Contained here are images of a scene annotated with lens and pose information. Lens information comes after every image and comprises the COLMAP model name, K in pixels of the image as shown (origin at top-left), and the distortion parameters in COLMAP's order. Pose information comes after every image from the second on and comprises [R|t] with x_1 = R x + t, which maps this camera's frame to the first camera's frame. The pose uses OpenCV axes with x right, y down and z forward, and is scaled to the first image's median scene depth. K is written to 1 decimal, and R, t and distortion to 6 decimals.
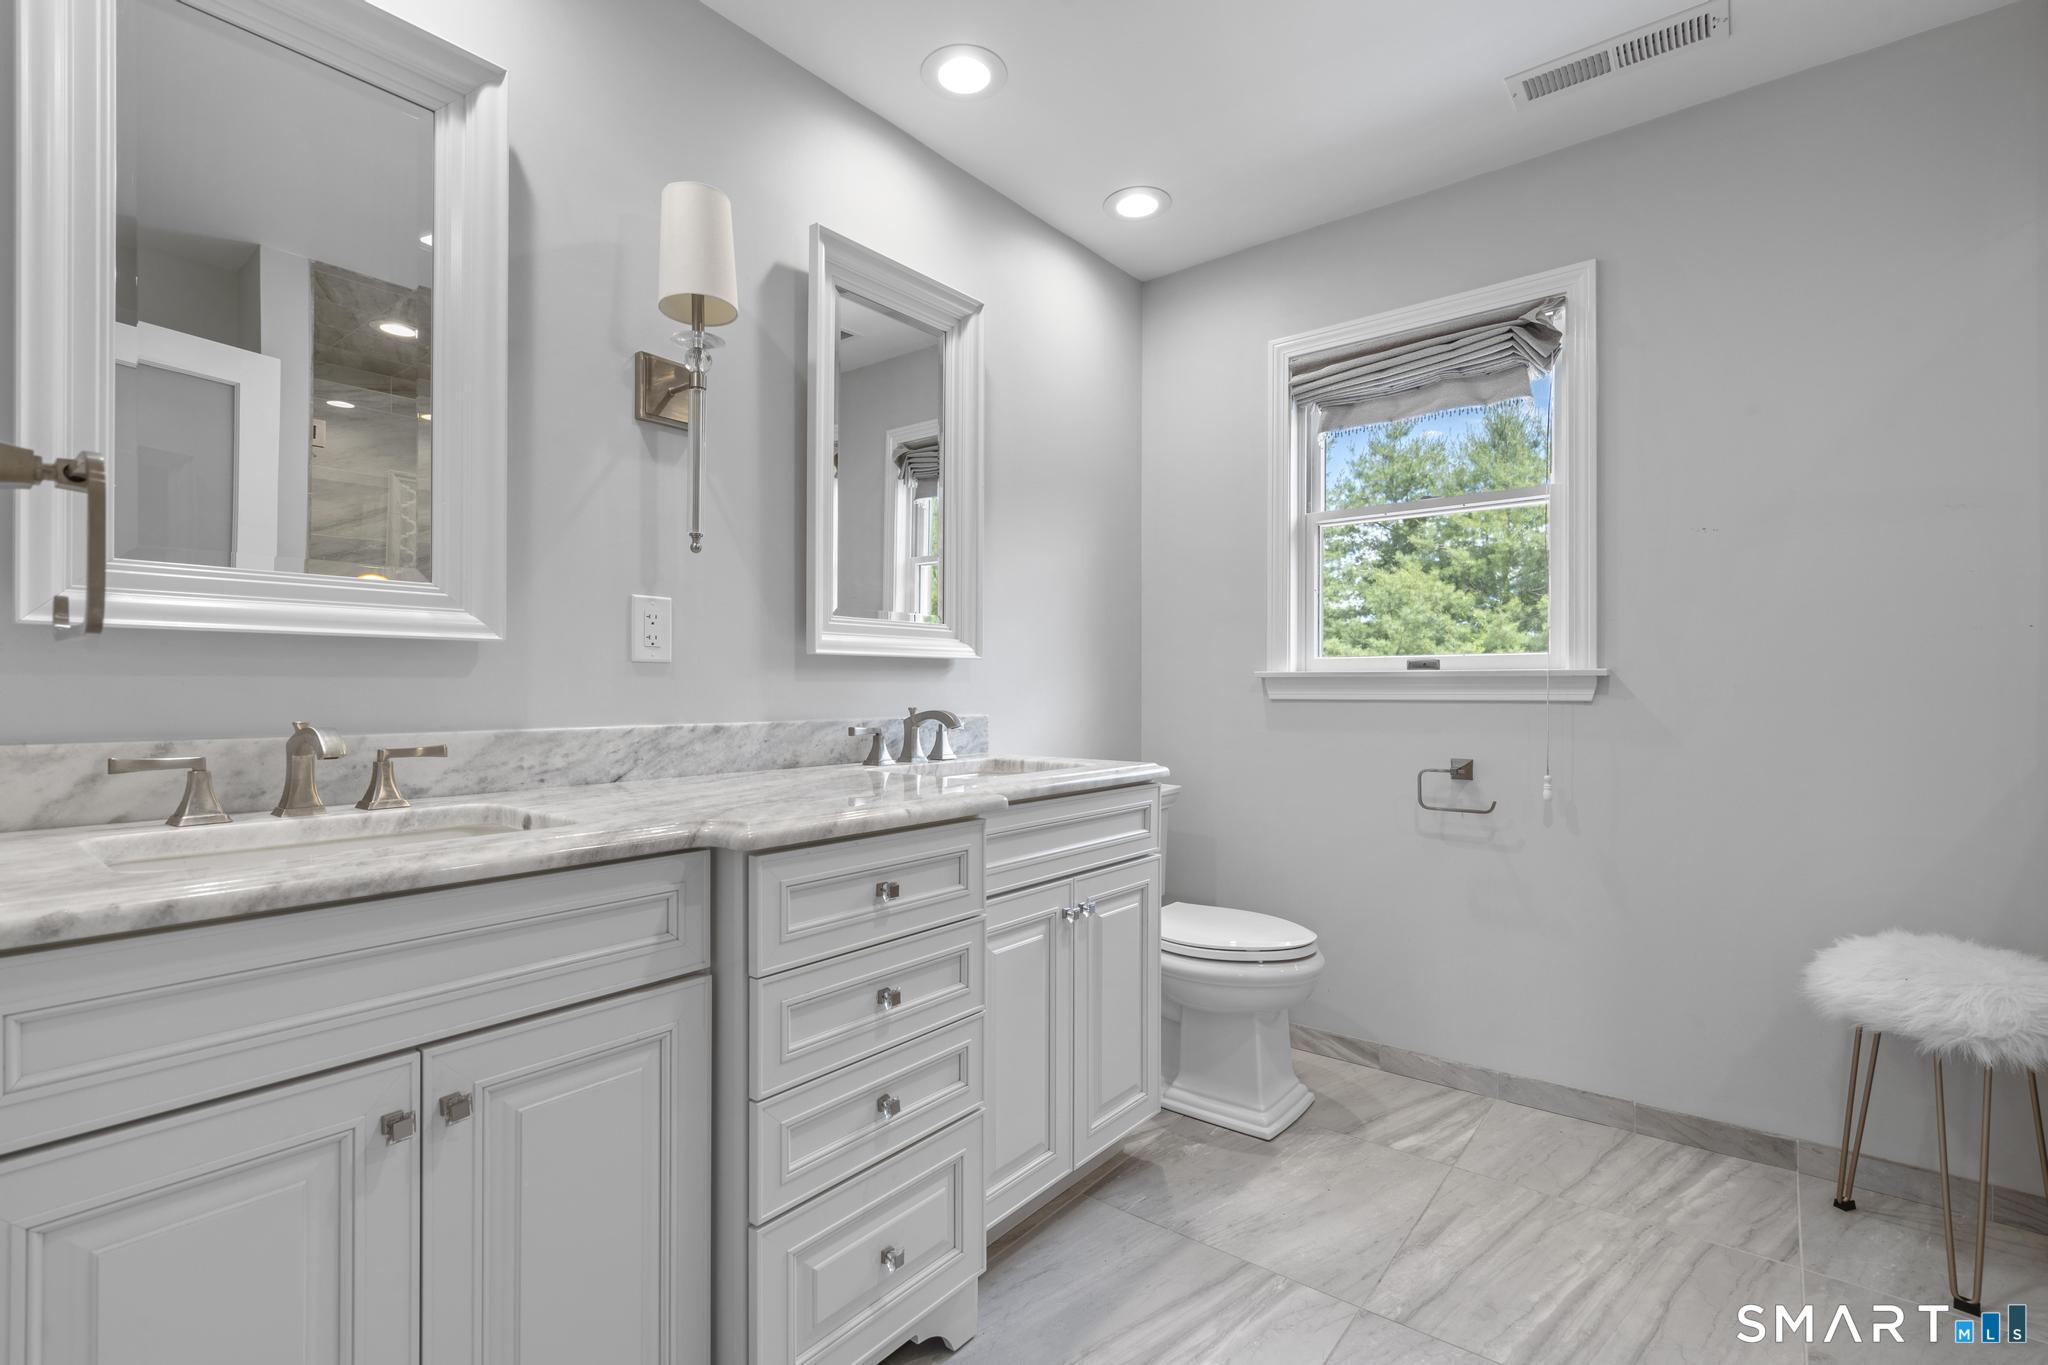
lens RADIAL K [[916.8, 0, 1029.3], [0, 916.8, 684.6], [0, 0, 1]] dist [-0.001329, 0.000901]
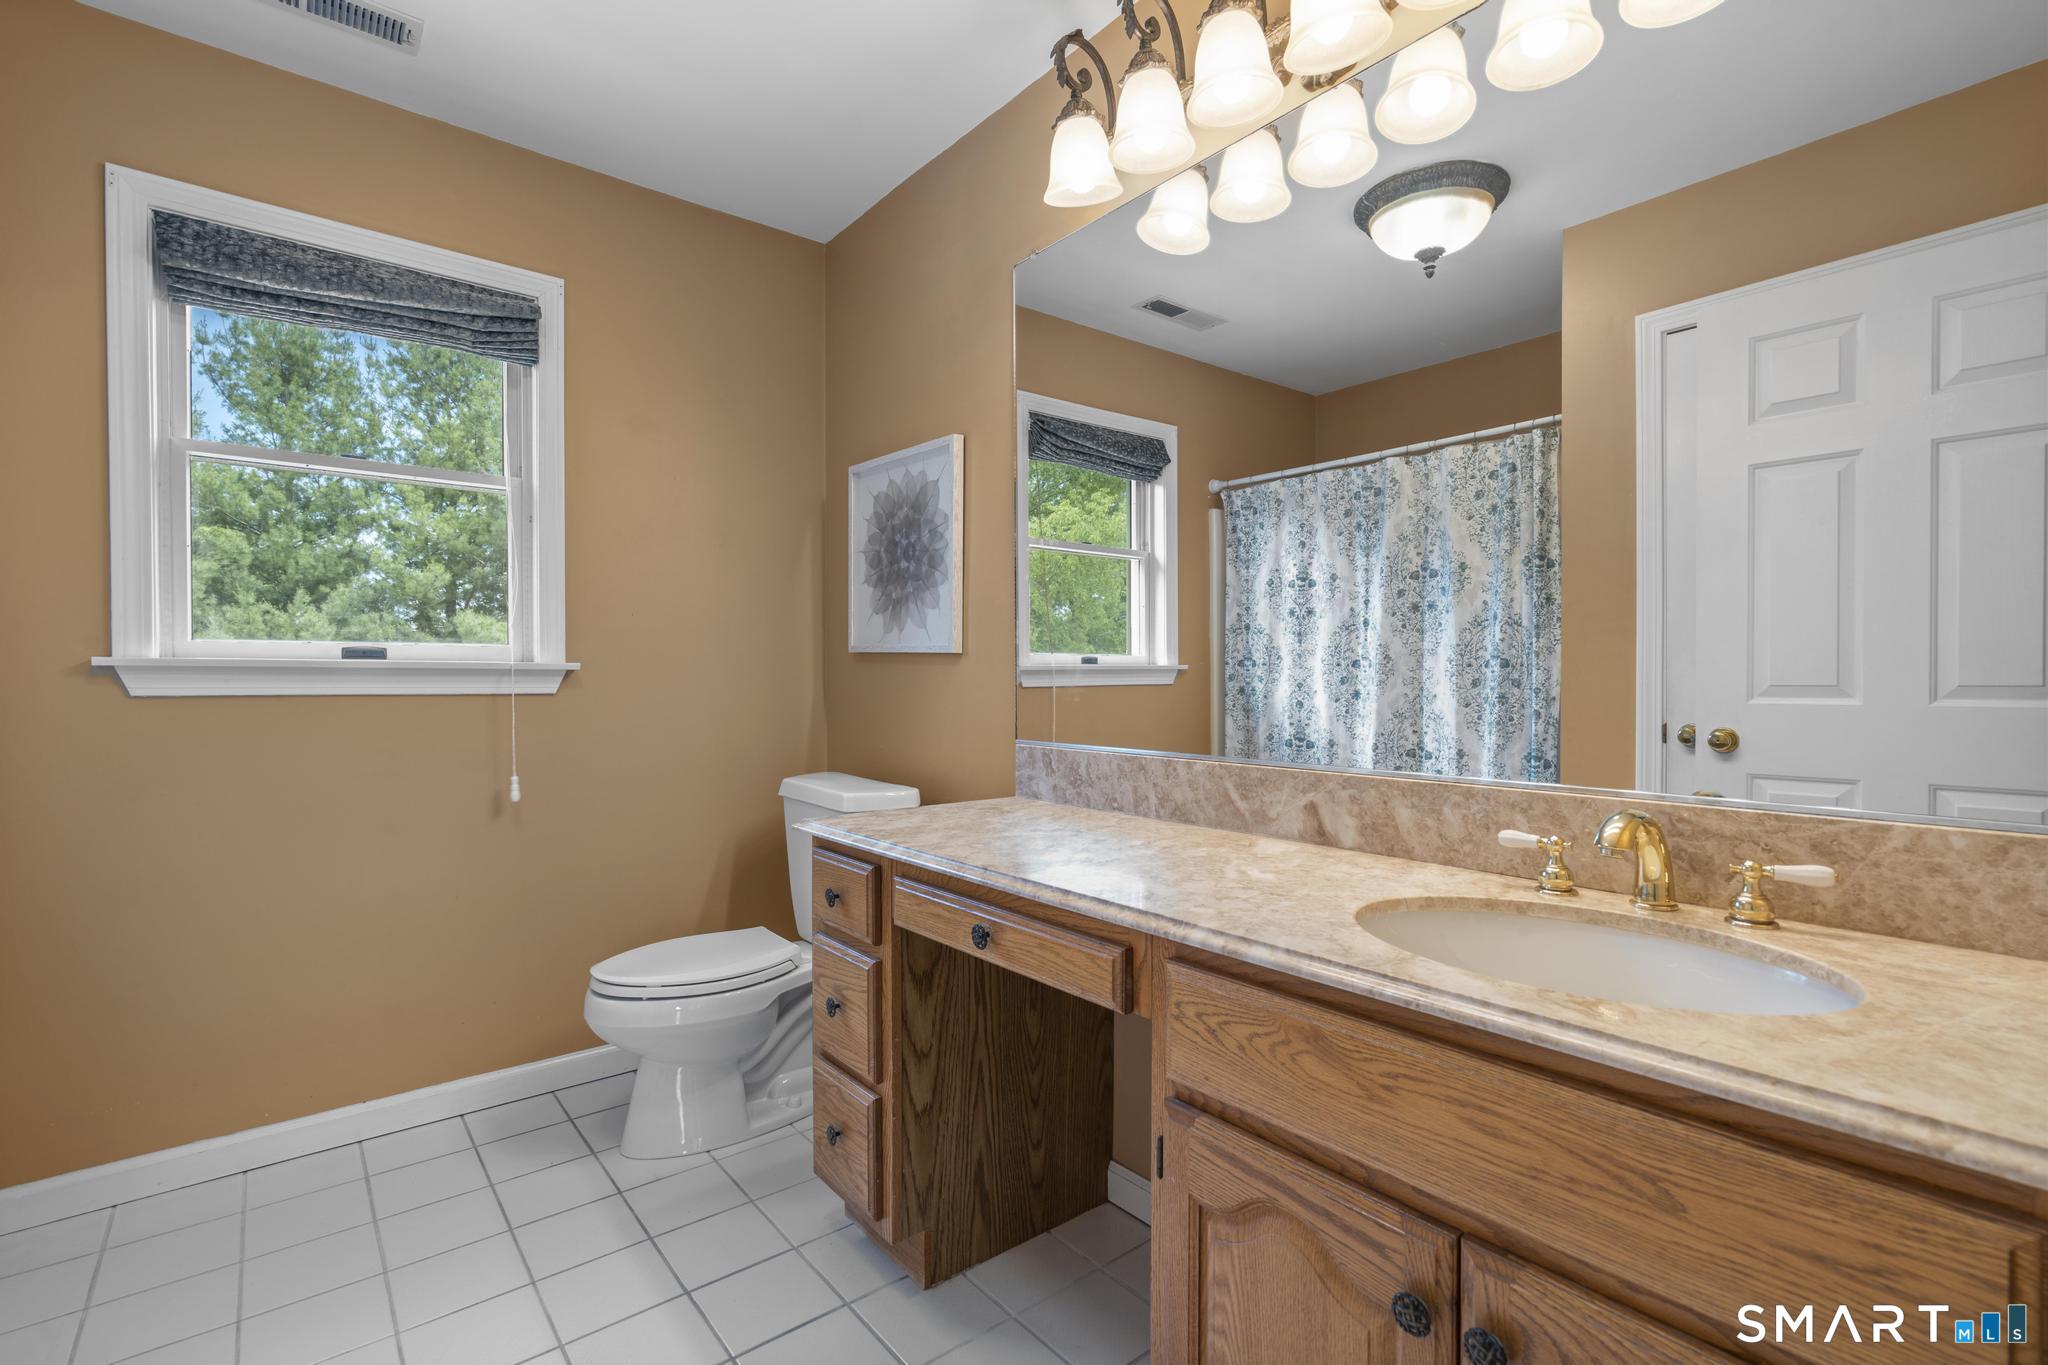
lens RADIAL K [[916.8, 0, 1029.3], [0, 916.8, 684.6], [0, 0, 1]] dist [-0.001329, 0.000901]
pose [[0.201551, -0.007494, 0.979449, -0.282171], [-0.001694, 0.999967, 0.008000, -0.000323], [-0.979477, -0.003272, 0.201531, 0.215177]]
